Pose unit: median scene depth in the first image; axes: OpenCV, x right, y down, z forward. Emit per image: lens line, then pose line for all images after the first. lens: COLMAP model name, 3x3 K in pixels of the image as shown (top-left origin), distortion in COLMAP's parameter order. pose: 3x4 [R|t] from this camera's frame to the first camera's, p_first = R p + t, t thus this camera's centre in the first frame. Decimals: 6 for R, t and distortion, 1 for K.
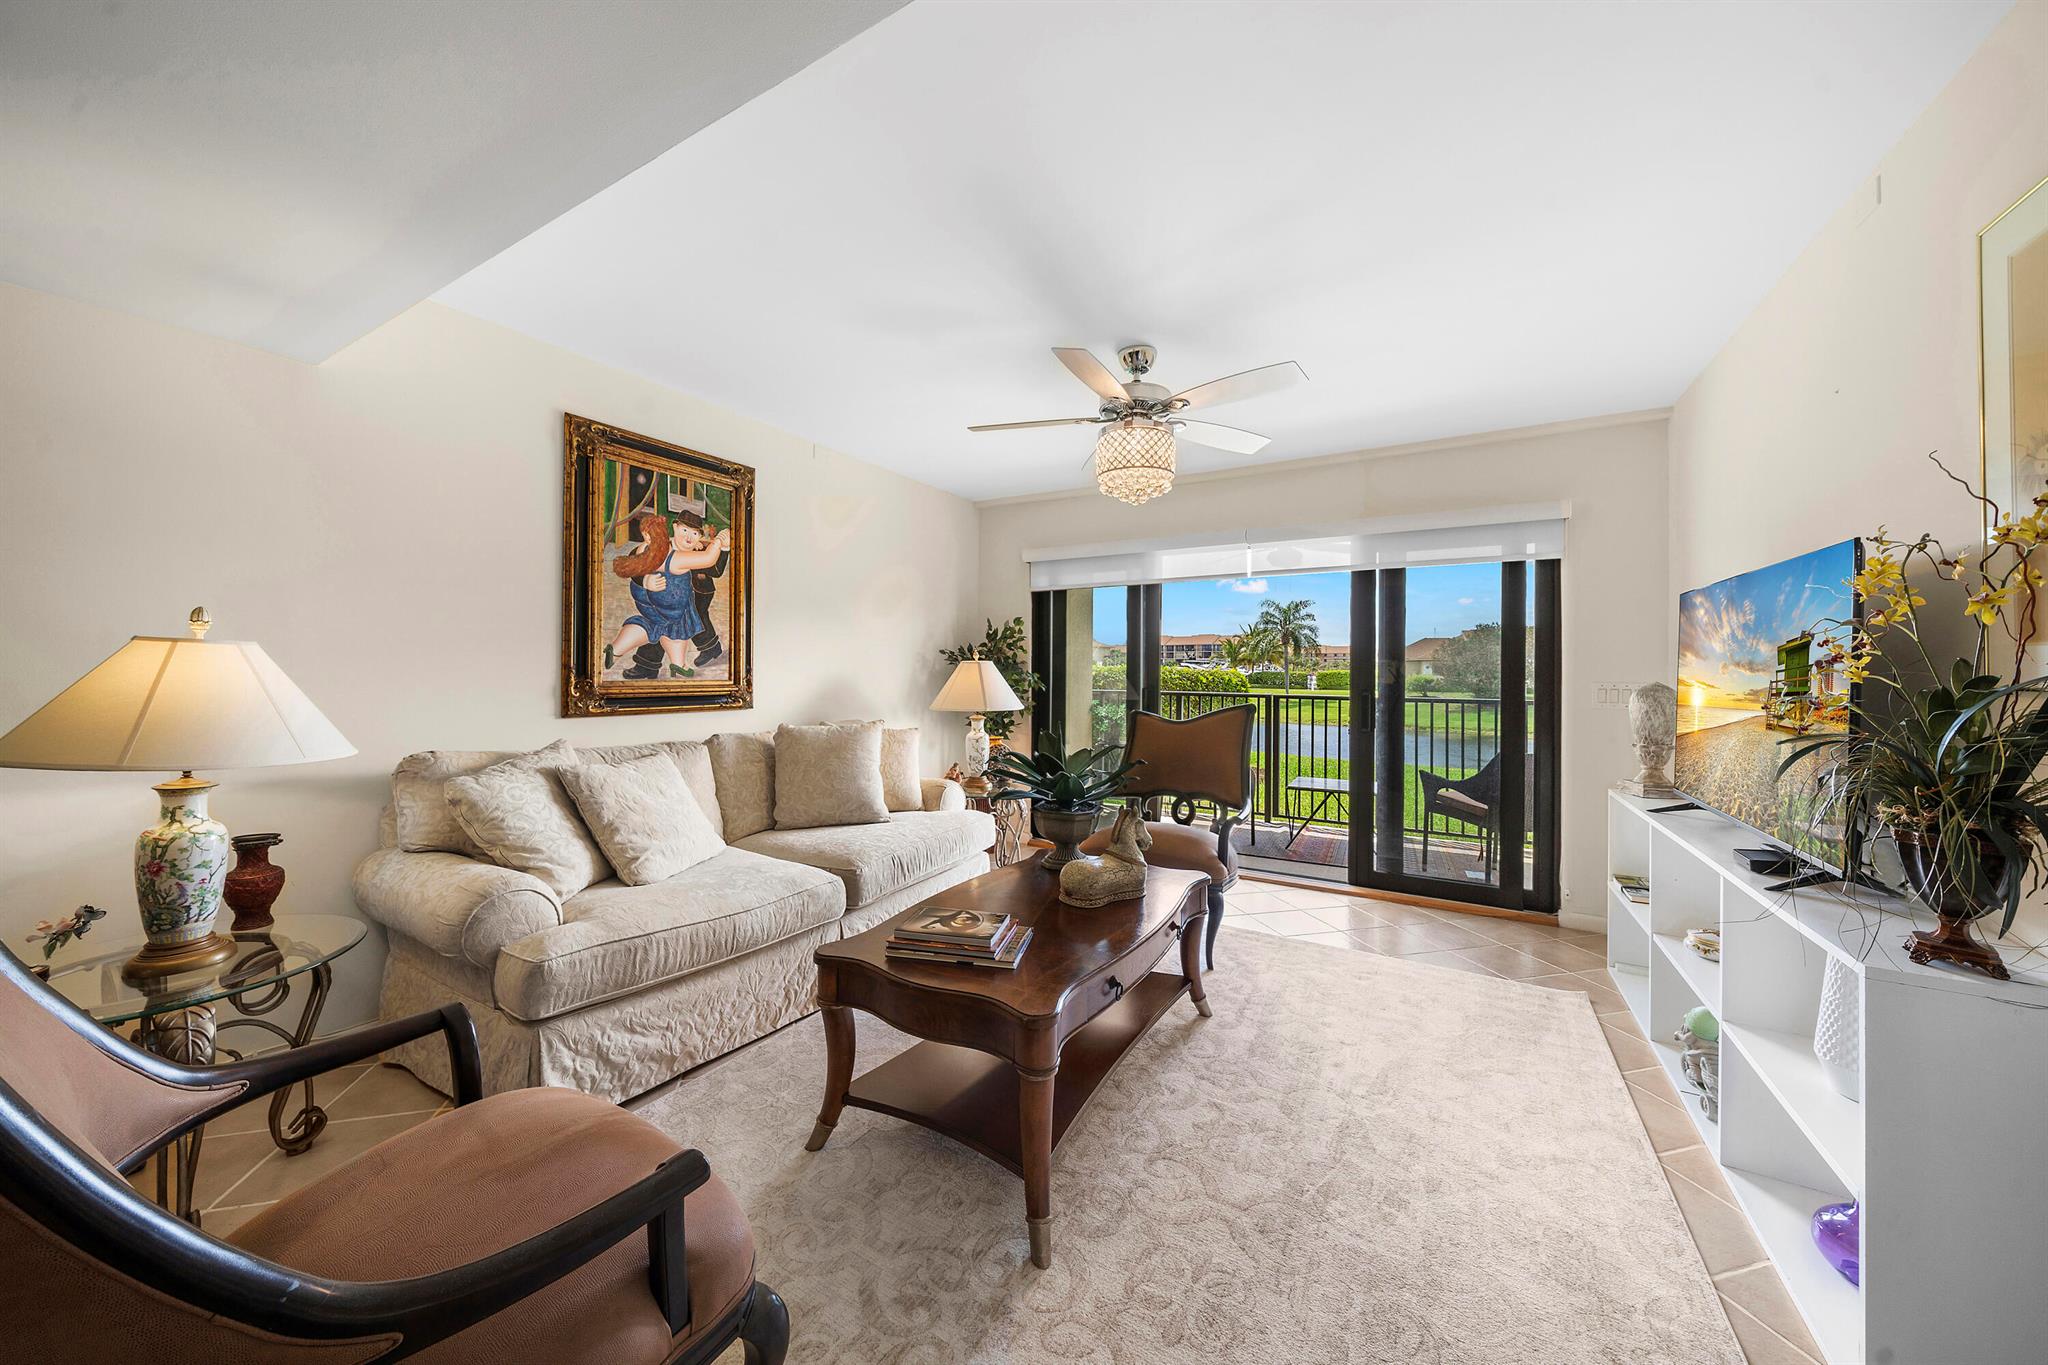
lens RADIAL K [[717.2, 0, 1020.2], [0, 717.2, 666.5], [0, 0, 1]] dist [-0.002303, -0.000119]
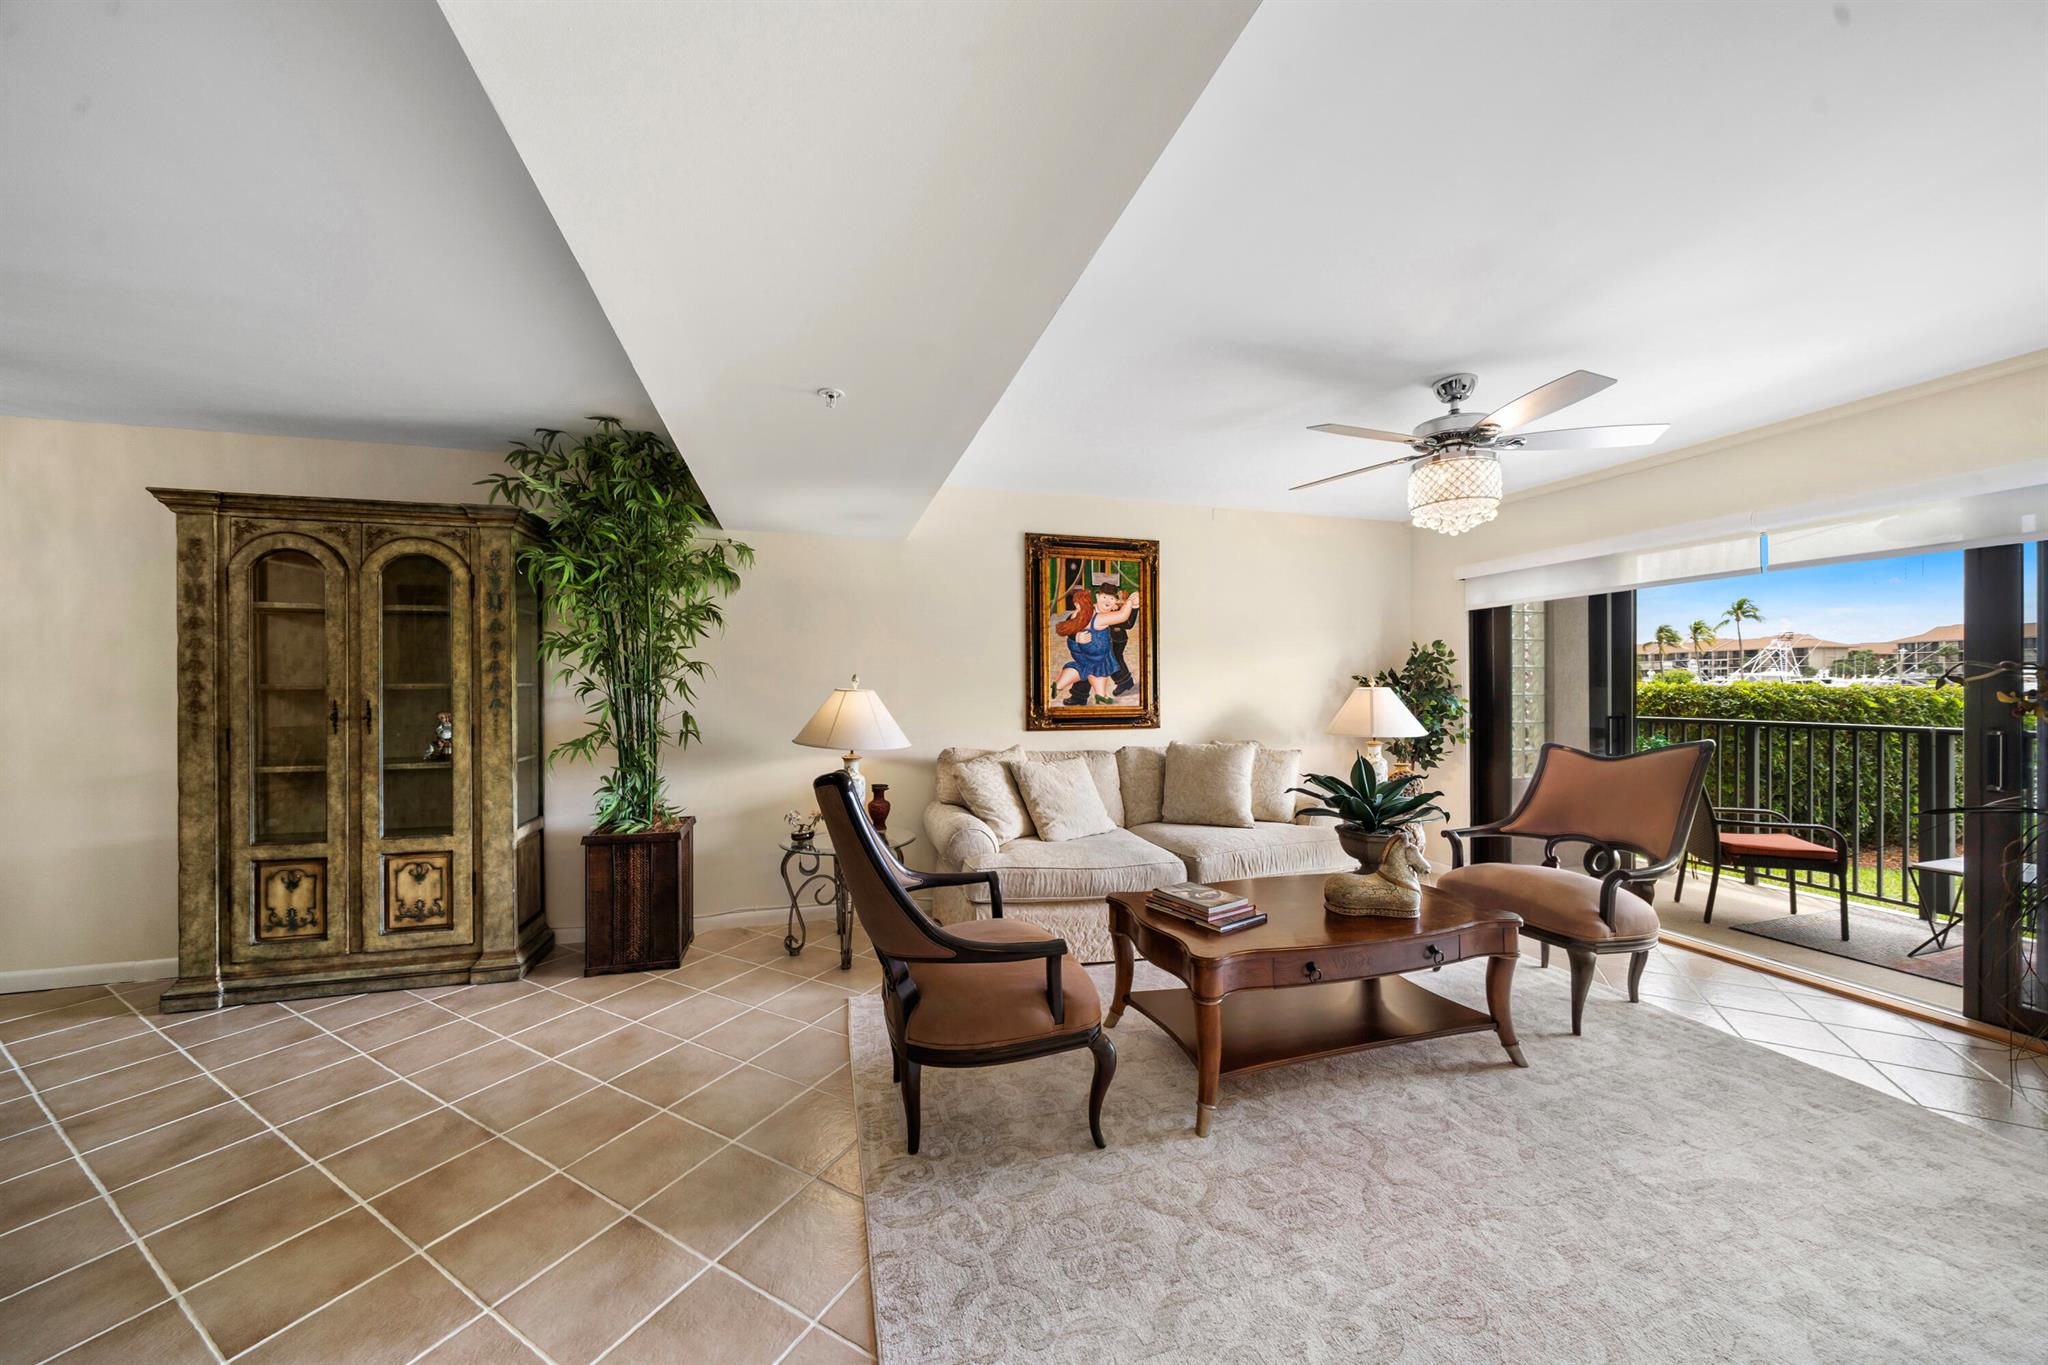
lens RADIAL K [[706.1, 0, 1007.8], [0, 706.1, 685.5], [0, 0, 1]] dist [-0.003012, -0.000175]
pose [[0.727767, -0.010420, -0.685745, 0.312358], [0.013275, 0.999911, -0.001106, -0.020681], [0.685696, -0.008298, 0.727841, -0.112387]]
